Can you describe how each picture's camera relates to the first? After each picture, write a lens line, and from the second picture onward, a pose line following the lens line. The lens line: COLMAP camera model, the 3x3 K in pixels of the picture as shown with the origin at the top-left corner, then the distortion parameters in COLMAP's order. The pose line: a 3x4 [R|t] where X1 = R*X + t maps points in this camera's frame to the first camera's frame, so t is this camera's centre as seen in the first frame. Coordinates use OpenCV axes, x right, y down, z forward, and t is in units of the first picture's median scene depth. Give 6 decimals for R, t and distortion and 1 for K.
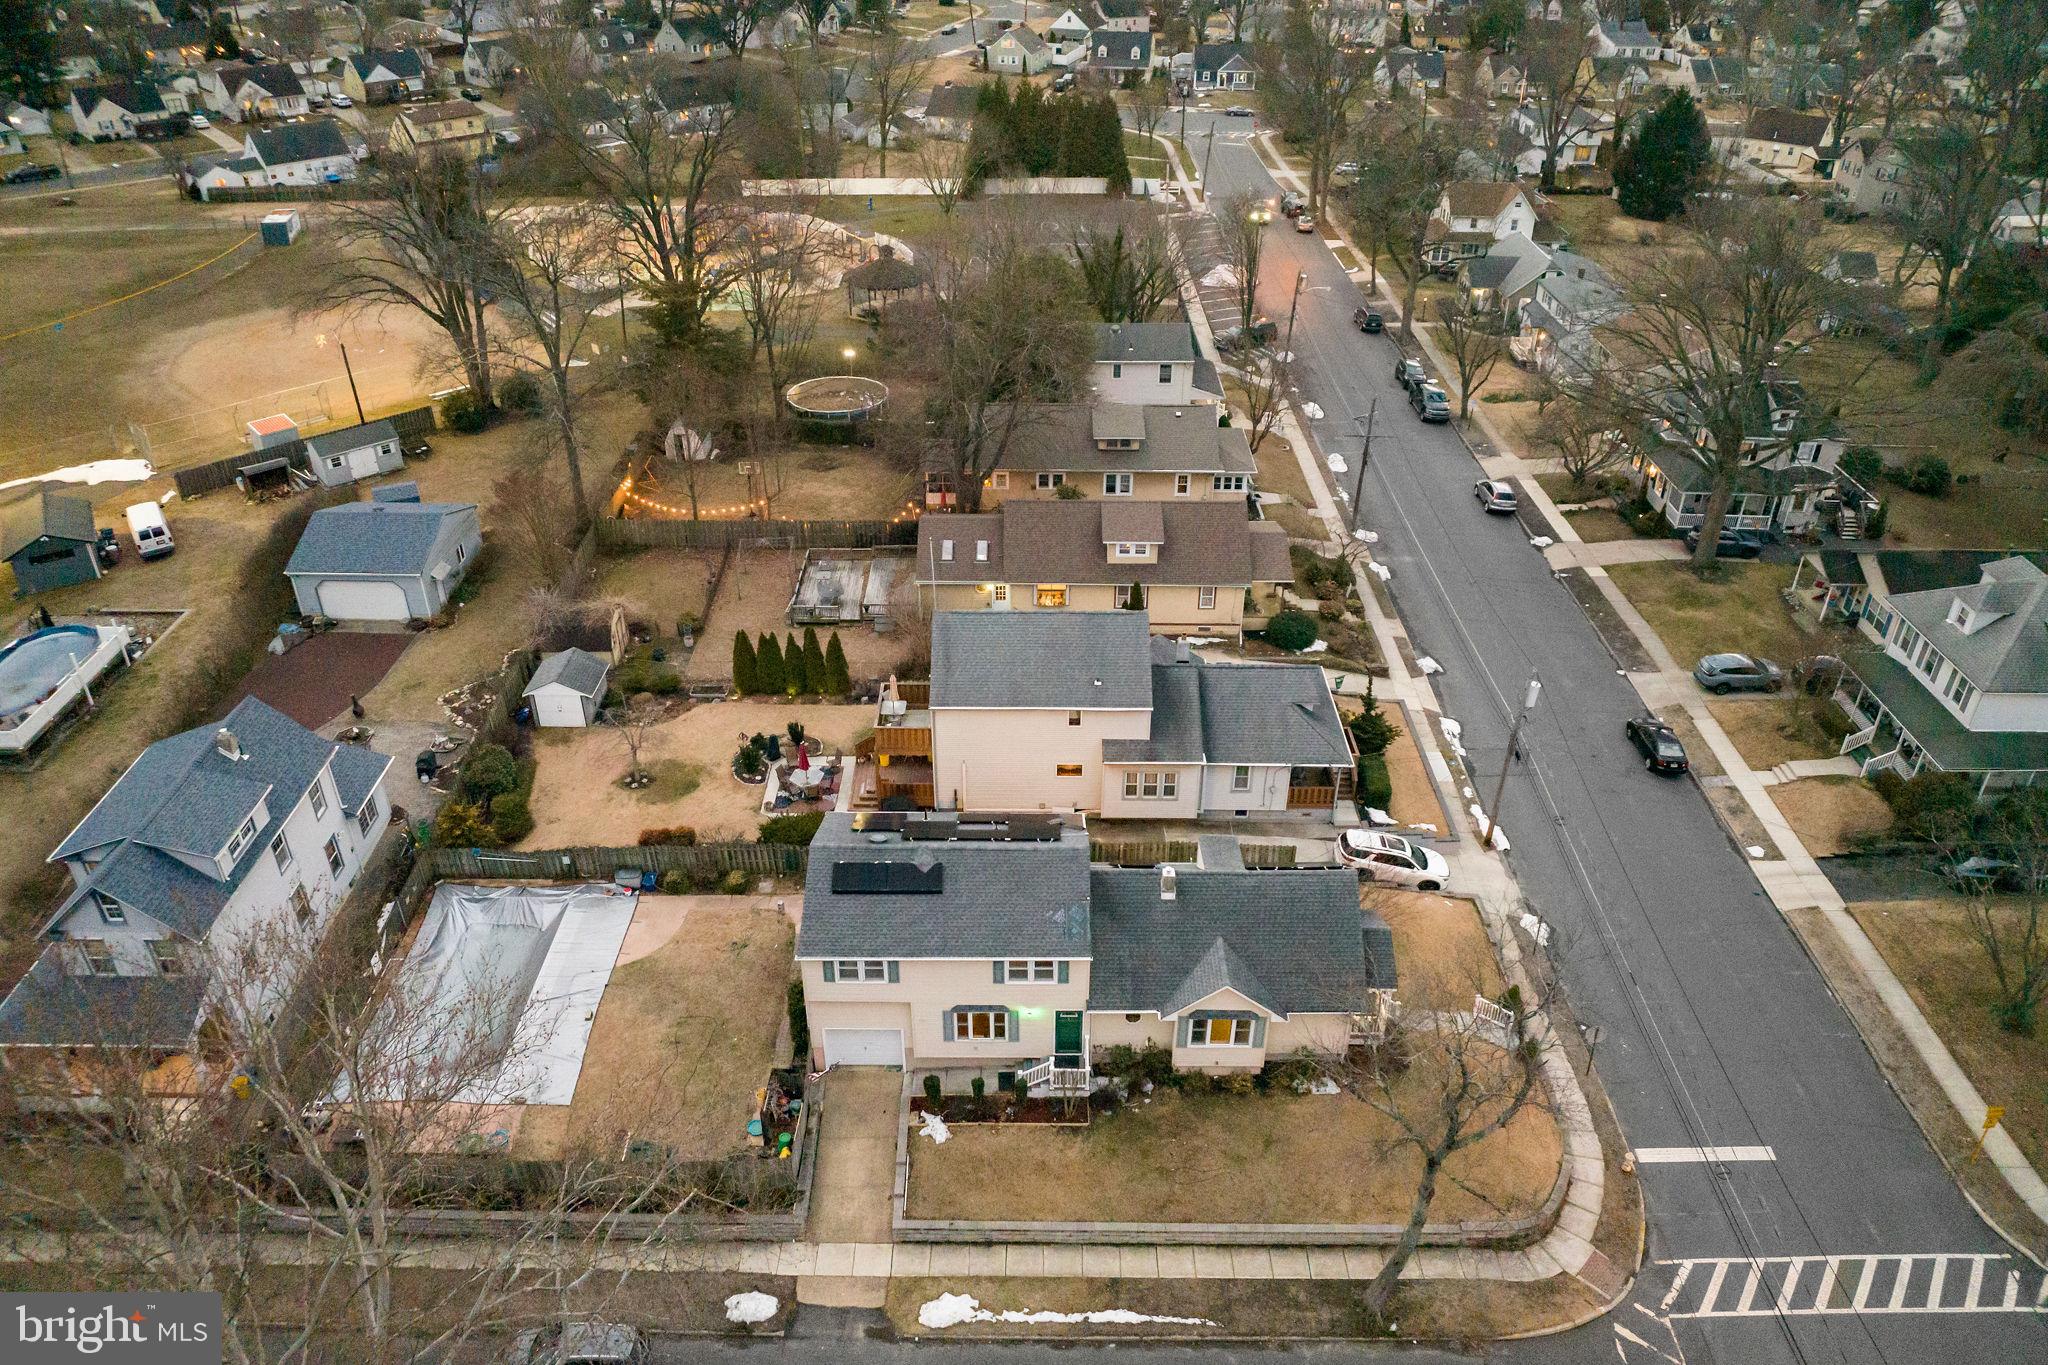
lens RADIAL K [[1482.1, 0, 1017.7], [0, 1482.1, 666.7], [0, 0, 1]] dist [-0.028795, -0.016391]
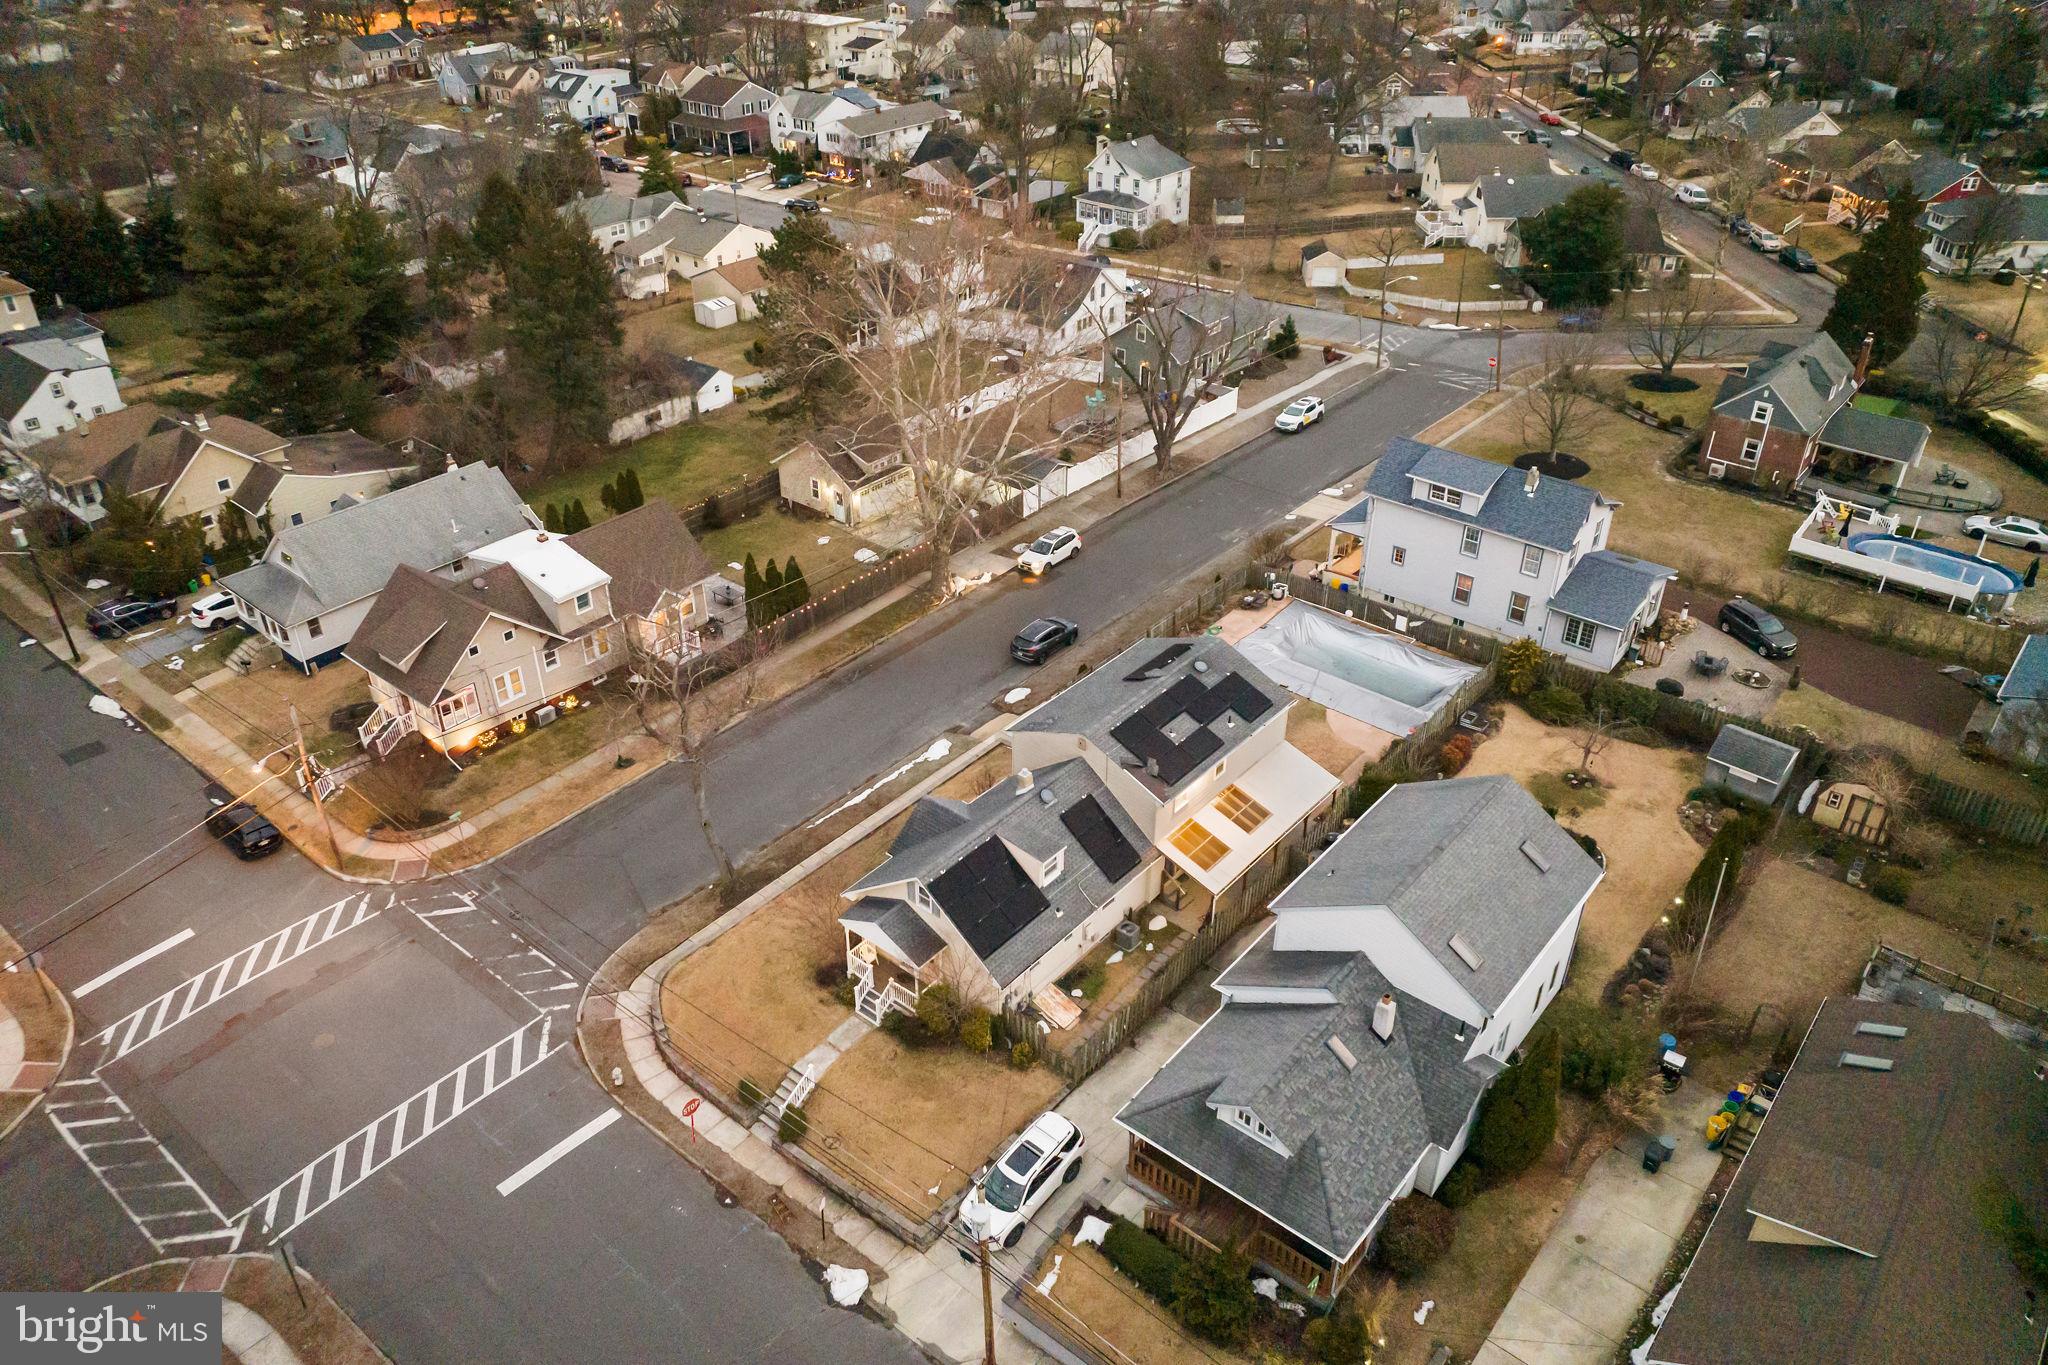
lens RADIAL K [[1414.1, 0, 1023.7], [0, 1414.1, 675.7], [0, 0, 1]] dist [-0.026112, -0.009857]
pose [[-0.636915, 0.407447, -0.654466, 0.642400], [-0.400136, 0.550912, 0.732384, -0.566044], [0.658961, 0.728342, -0.187850, 0.970840]]
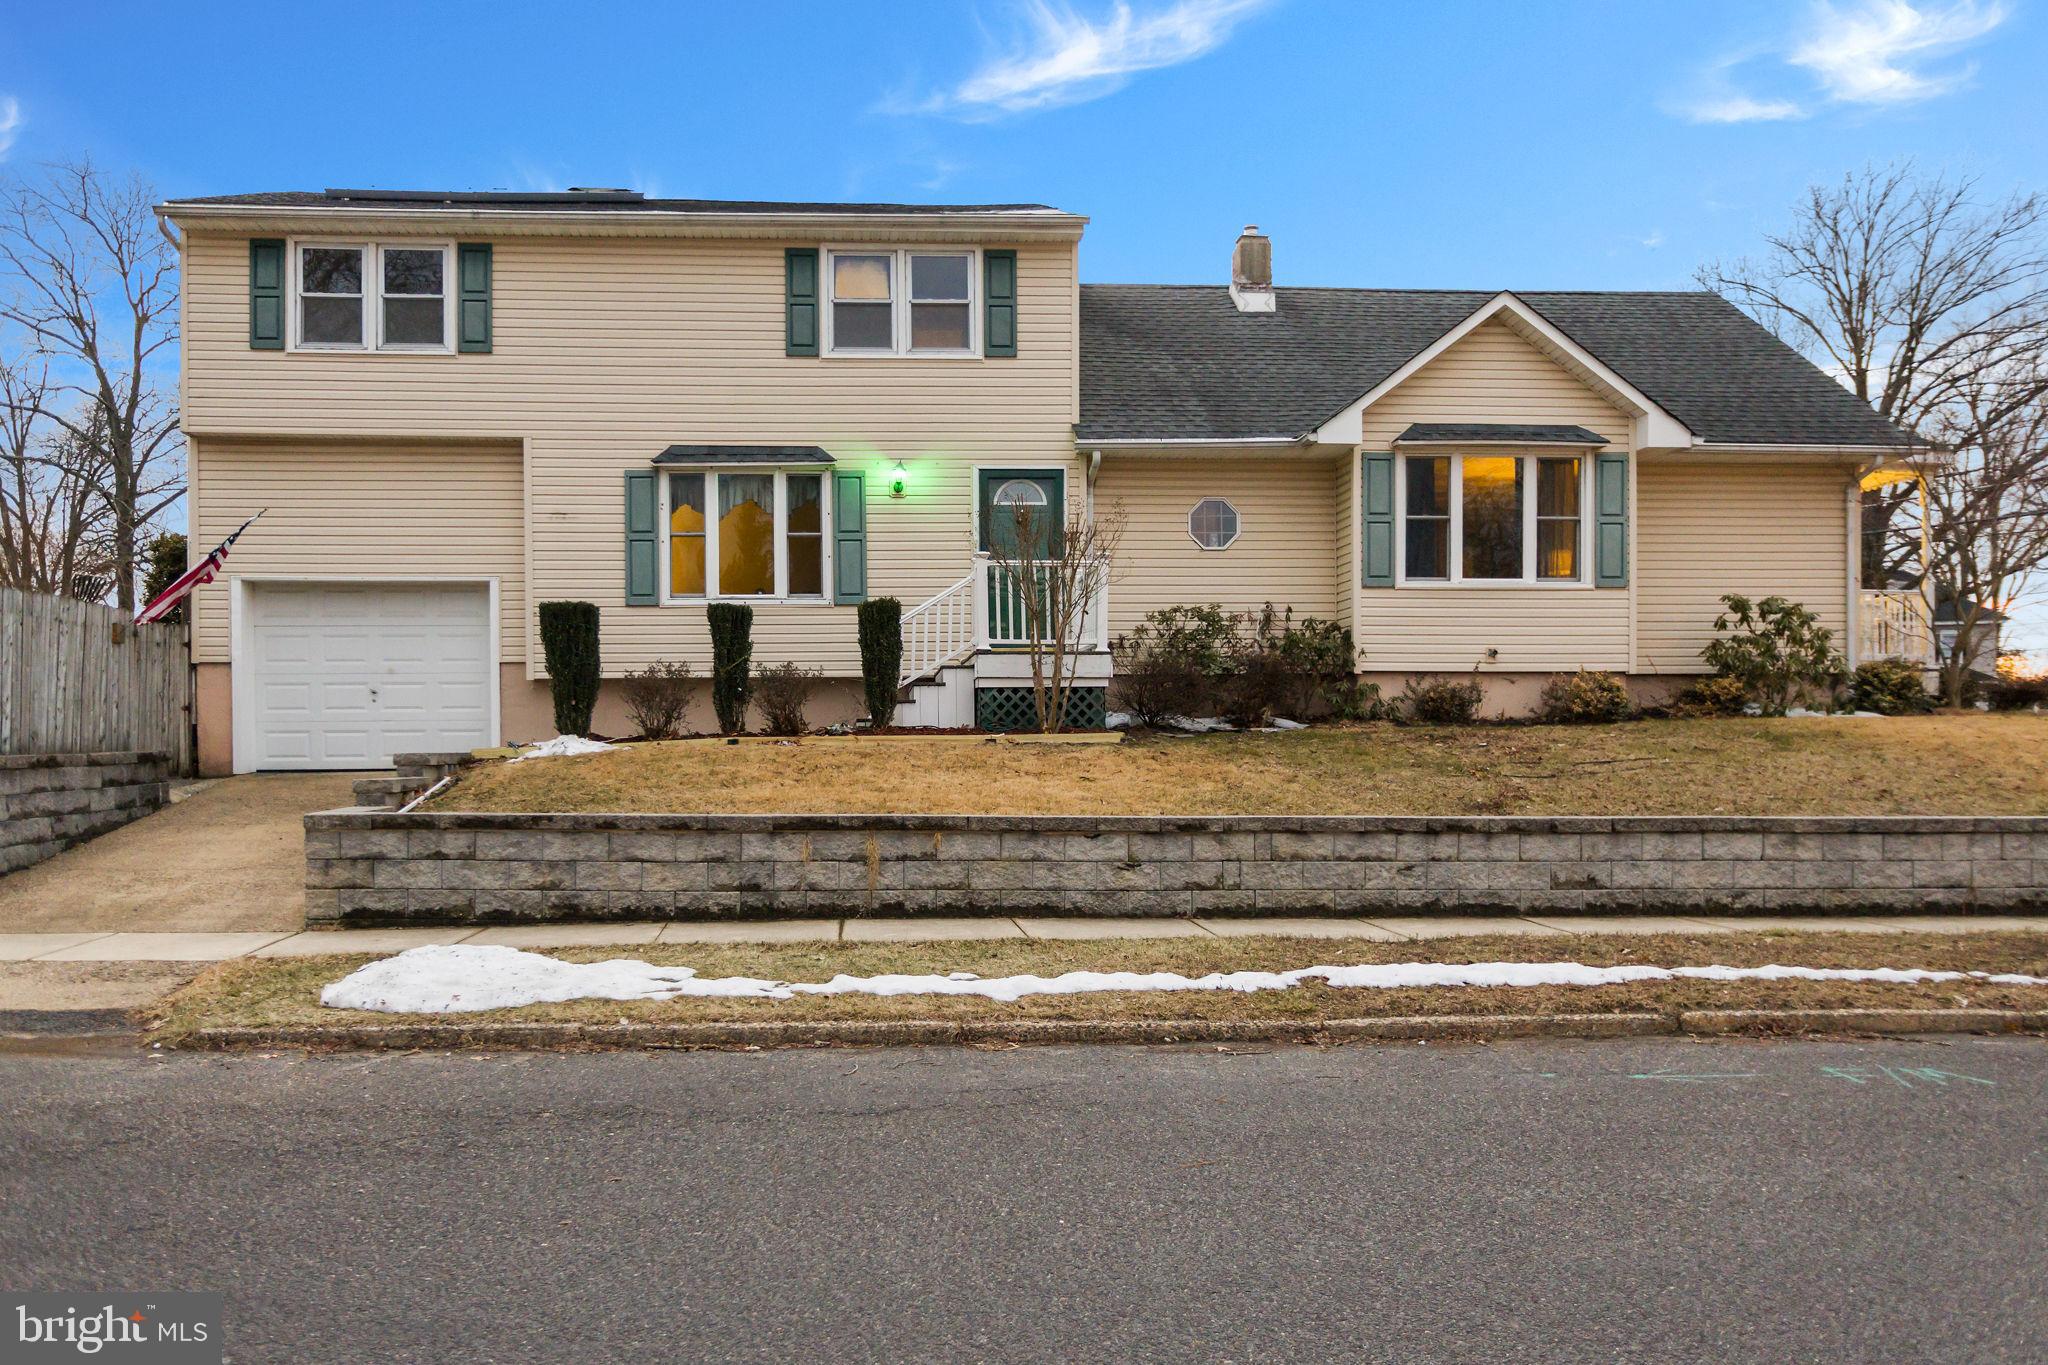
lens RADIAL K [[1496.1, 0, 1018.8], [0, 1496.1, 676.8], [0, 0, 1]] dist [-0.006235, 0.005588]
pose [[0.998299, -0.011340, 0.057181, 0.012602], [0.038754, 0.861860, -0.505663, 0.368026], [-0.043547, 0.507019, 0.860834, 0.624640]]
